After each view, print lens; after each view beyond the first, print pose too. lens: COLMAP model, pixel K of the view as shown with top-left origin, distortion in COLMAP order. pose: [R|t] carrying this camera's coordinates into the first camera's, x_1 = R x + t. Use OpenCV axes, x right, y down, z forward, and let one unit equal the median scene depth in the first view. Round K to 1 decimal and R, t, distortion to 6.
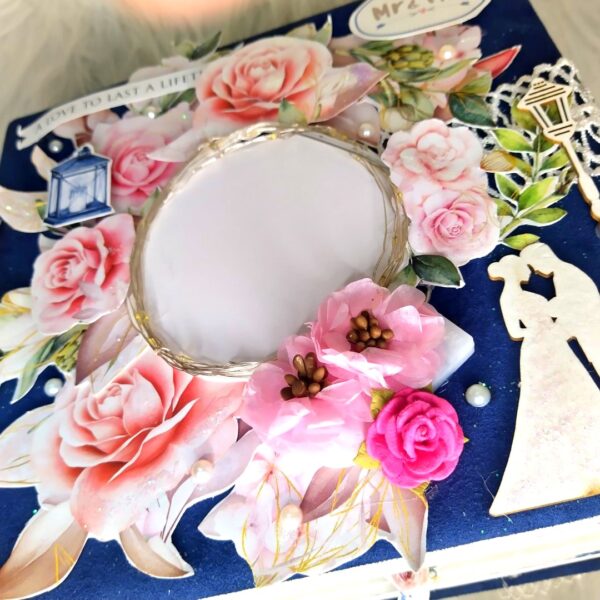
lens RADIAL K [[635.4, 0, 317.4], [0, 635.4, 317.8], [0, 0, 1]] dist [0.050868, -0.093041]
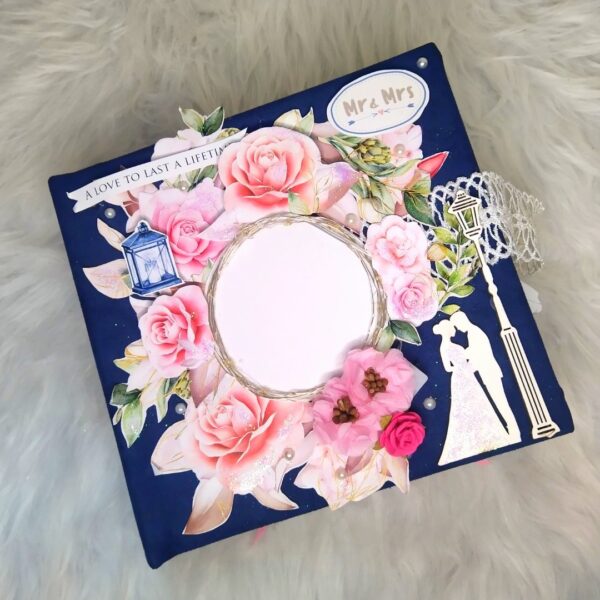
lens RADIAL K [[635.4, 0, 317.4], [0, 635.4, 317.8], [0, 0, 1]] dist [0.050868, -0.093041]
pose [[0.975203, -0.129708, 0.179317, -0.334009], [0.043481, 0.906747, 0.419427, -0.793356], [-0.216998, -0.401230, 0.889903, -0.465018]]
